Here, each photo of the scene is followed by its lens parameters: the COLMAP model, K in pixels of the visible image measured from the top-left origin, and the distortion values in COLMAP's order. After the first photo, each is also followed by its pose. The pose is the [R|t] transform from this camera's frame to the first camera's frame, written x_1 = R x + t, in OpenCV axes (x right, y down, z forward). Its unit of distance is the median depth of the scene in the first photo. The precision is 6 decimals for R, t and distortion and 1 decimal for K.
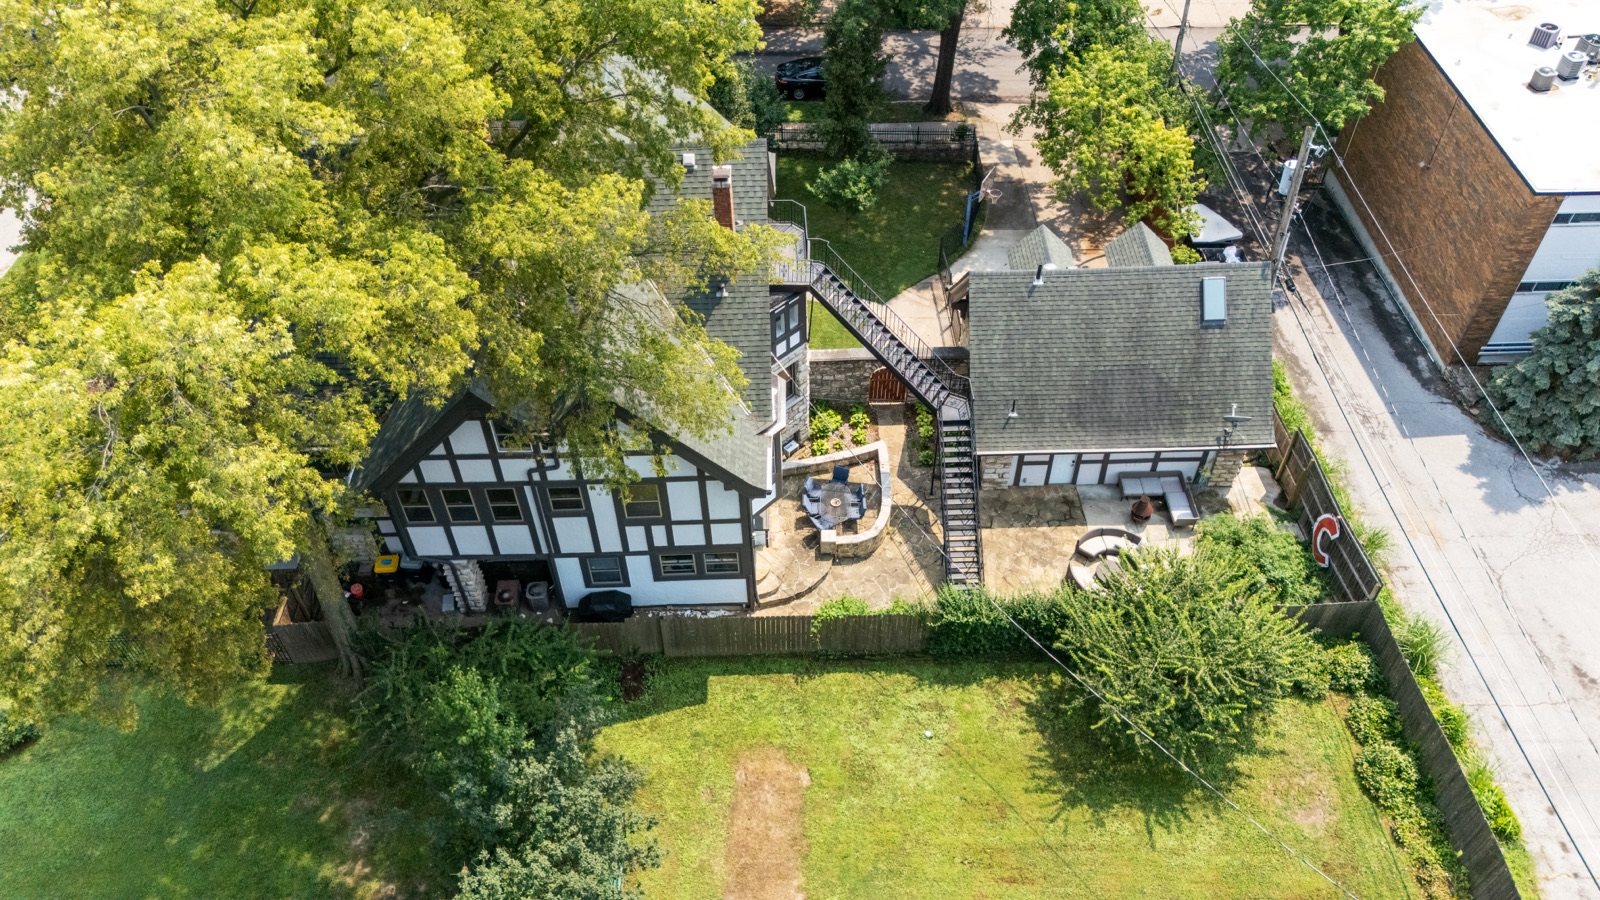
lens RADIAL K [[1170.1, 0, 800.0], [0, 1170.1, 450.0], [0, 0, 1]] dist [0.211767, -0.387348]
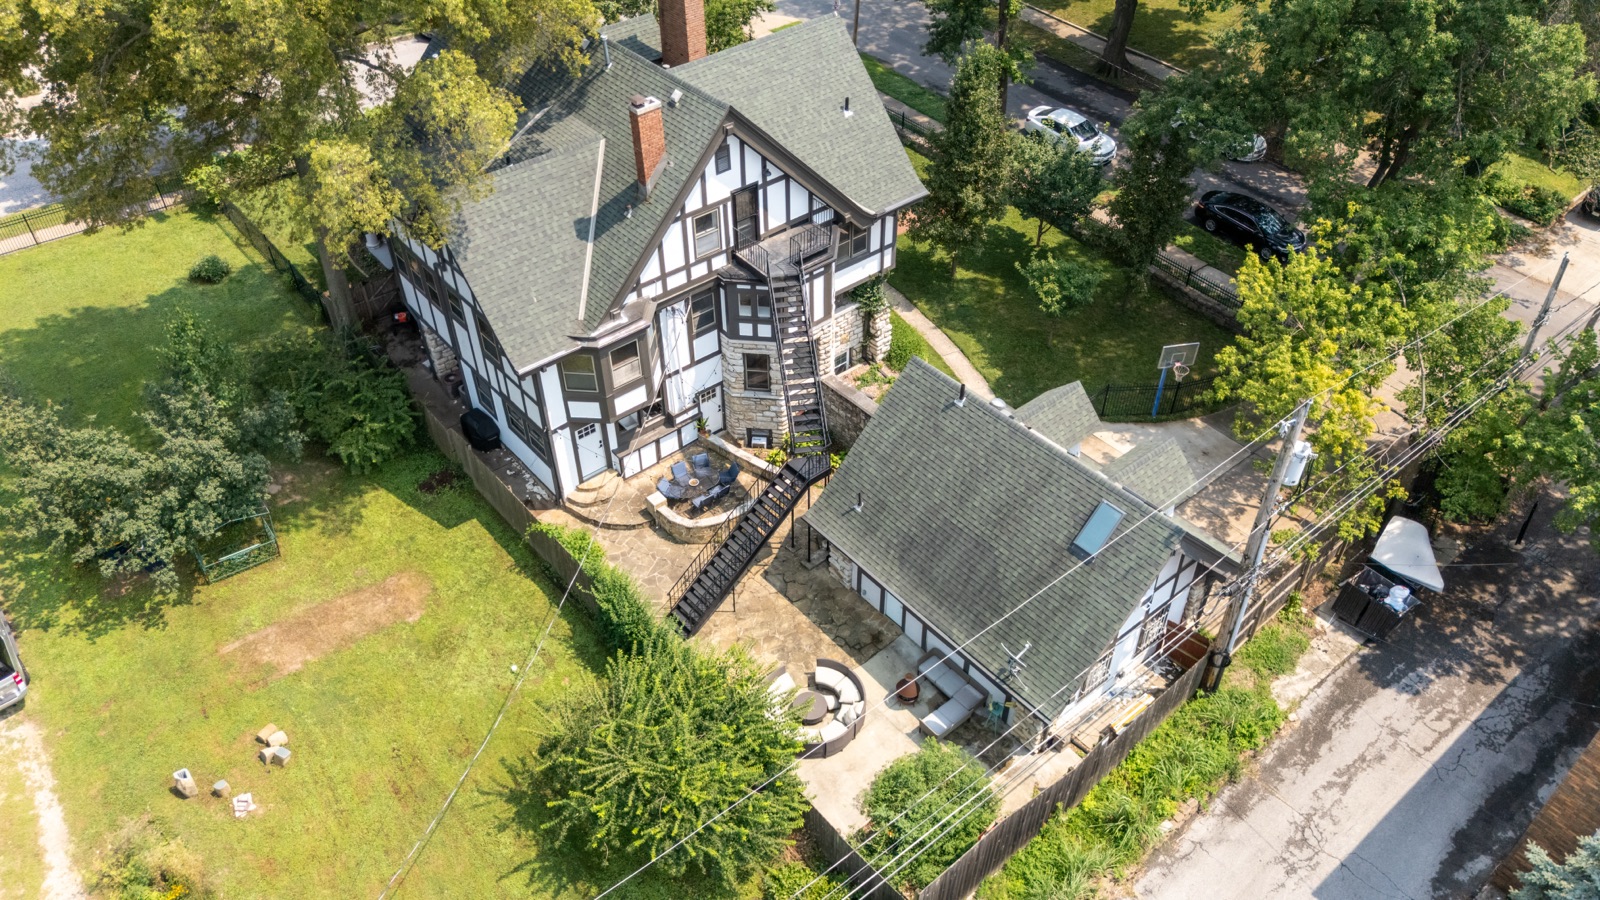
lens RADIAL K [[1170.1, 0, 800.0], [0, 1170.1, 450.0], [0, 0, 1]] dist [0.211767, -0.387348]
pose [[0.615166, 0.518963, -0.593504, 0.739480], [-0.564891, 0.815276, 0.127373, -0.173758], [0.549972, 0.256909, 0.794688, 0.270101]]
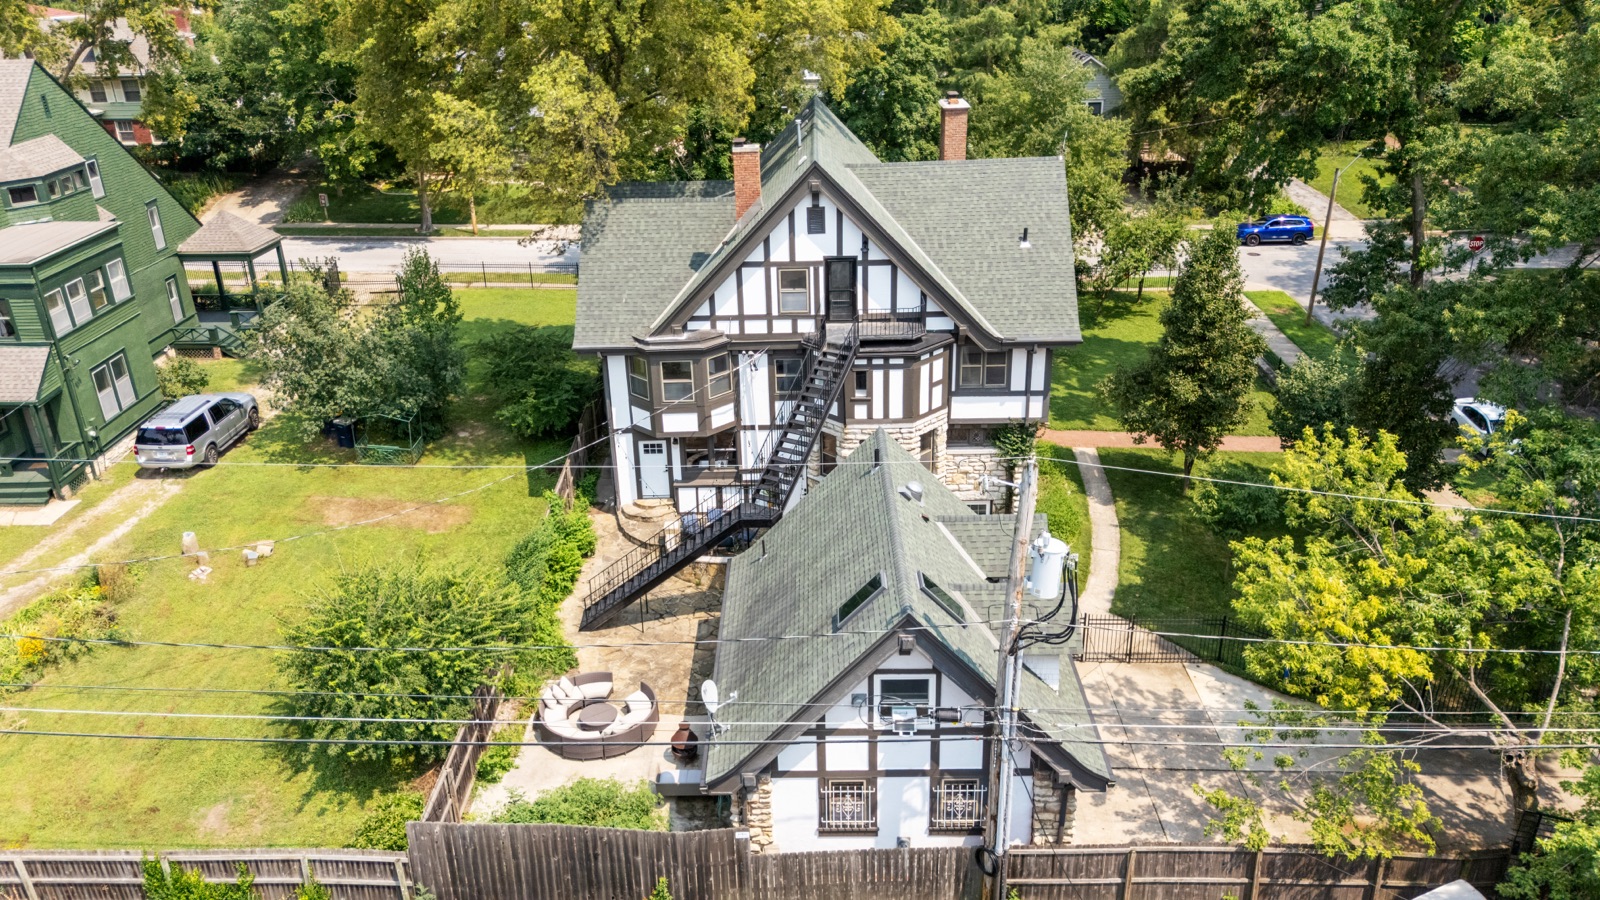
lens RADIAL K [[1170.1, 0, 800.0], [0, 1170.1, 450.0], [0, 0, 1]] dist [0.211767, -0.387348]
pose [[-0.036753, 0.403983, -0.914028, 1.013351], [-0.707229, 0.635687, 0.309400, -0.398408], [0.706028, 0.657799, 0.262346, 0.835256]]
